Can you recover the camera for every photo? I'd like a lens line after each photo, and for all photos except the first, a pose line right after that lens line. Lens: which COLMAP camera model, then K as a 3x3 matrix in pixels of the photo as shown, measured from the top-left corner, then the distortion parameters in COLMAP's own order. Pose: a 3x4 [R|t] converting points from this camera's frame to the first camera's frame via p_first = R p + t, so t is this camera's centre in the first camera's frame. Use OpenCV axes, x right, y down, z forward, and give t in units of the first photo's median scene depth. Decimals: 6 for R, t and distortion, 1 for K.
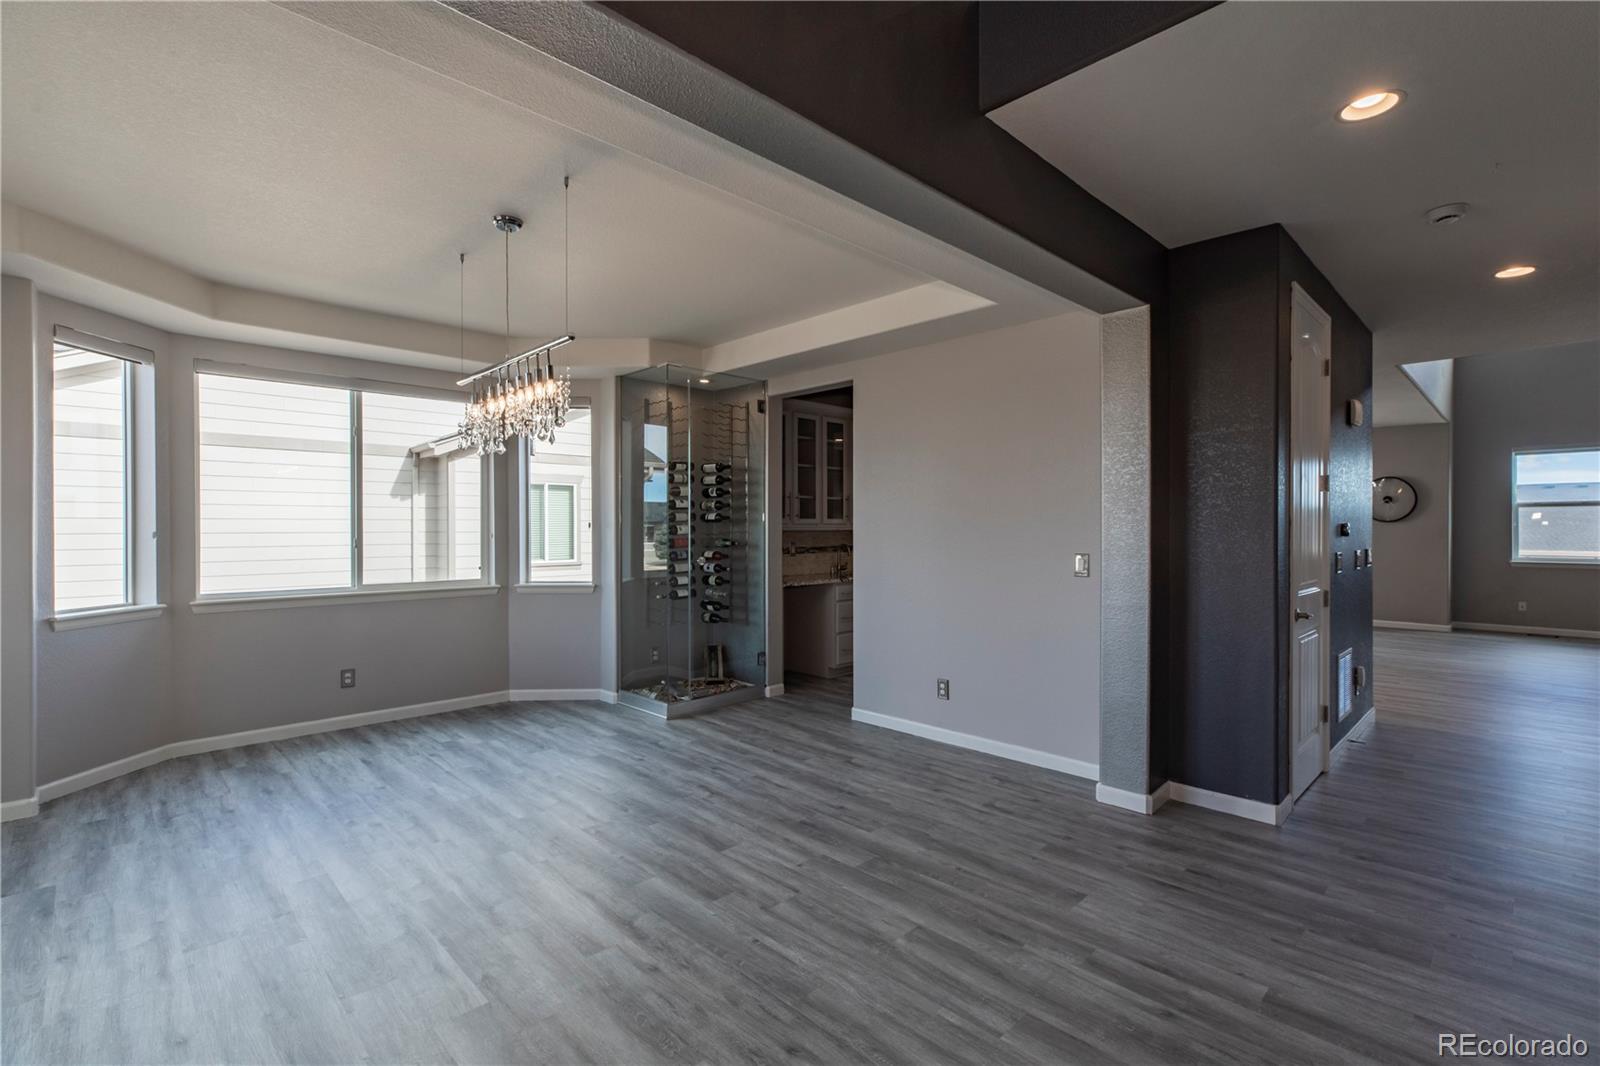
lens RADIAL K [[724.5, 0, 802.6], [0, 724.5, 529.2], [0, 0, 1]] dist [0.003070, 0.001065]
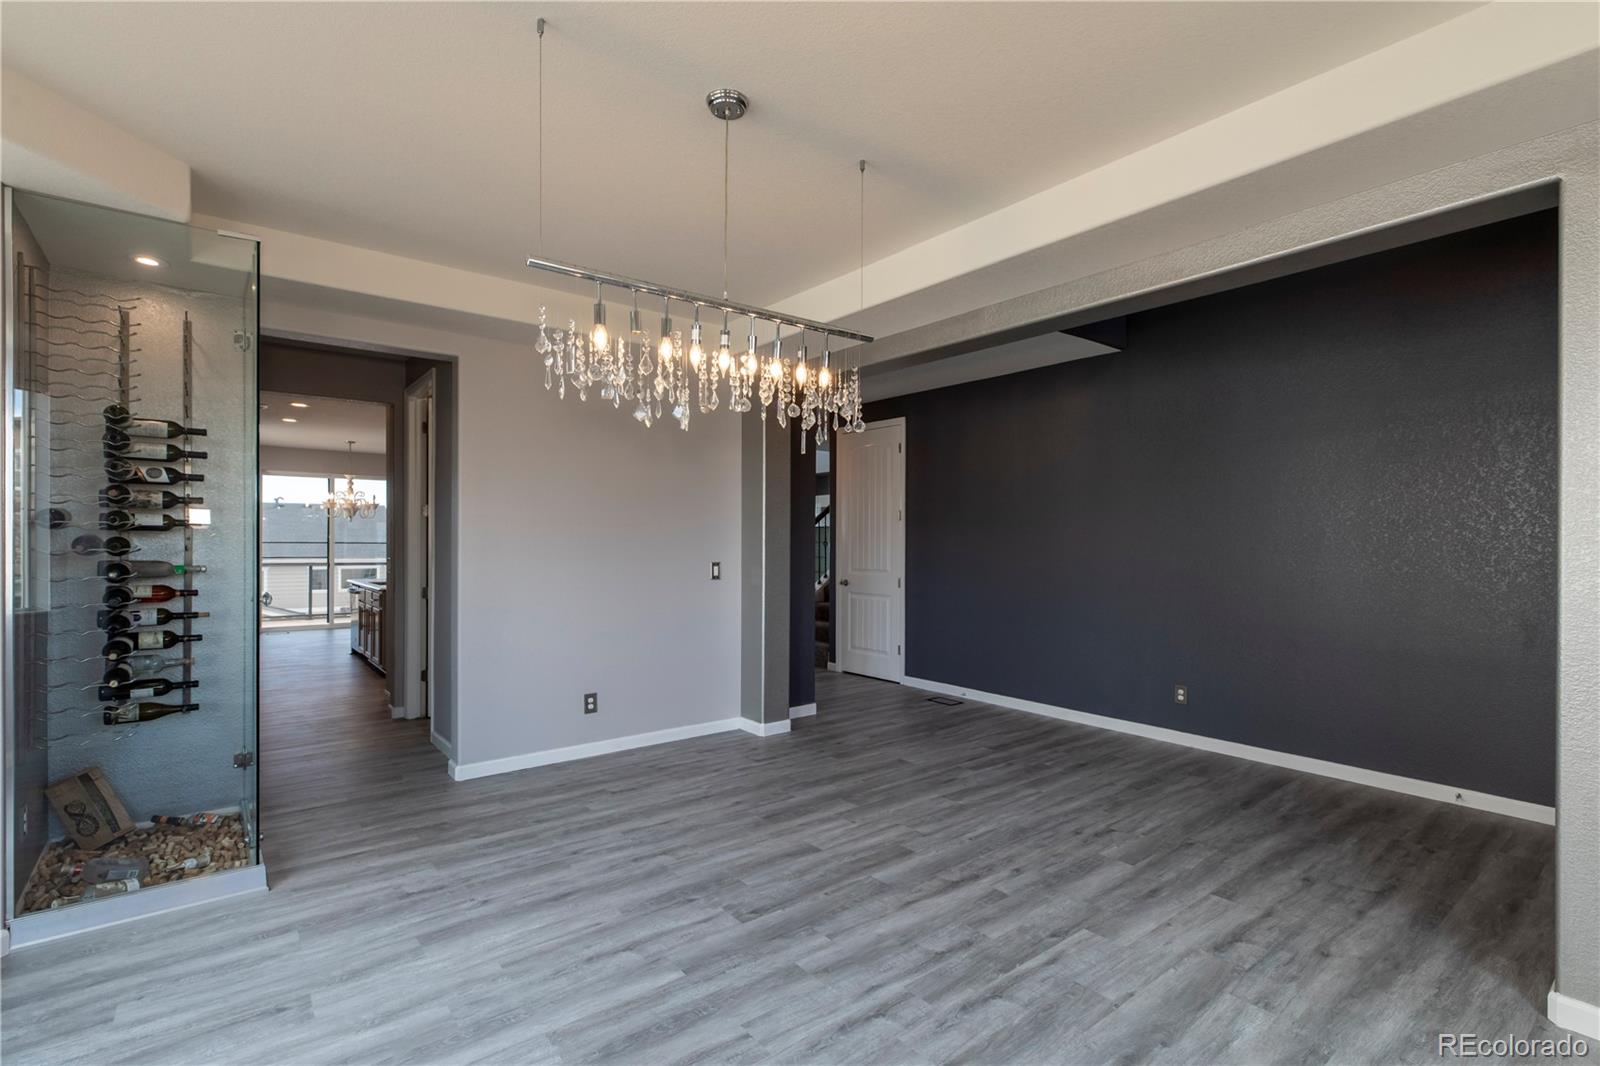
lens RADIAL K [[724.5, 0, 802.6], [0, 724.5, 541.2], [0, 0, 1]] dist [0.003070, 0.001065]
pose [[0.121247, 0.000337, 0.992622, -0.971350], [-0.000667, 1.000000, -0.000258, -0.003105], [-0.992622, -0.000631, 0.121248, 0.751596]]
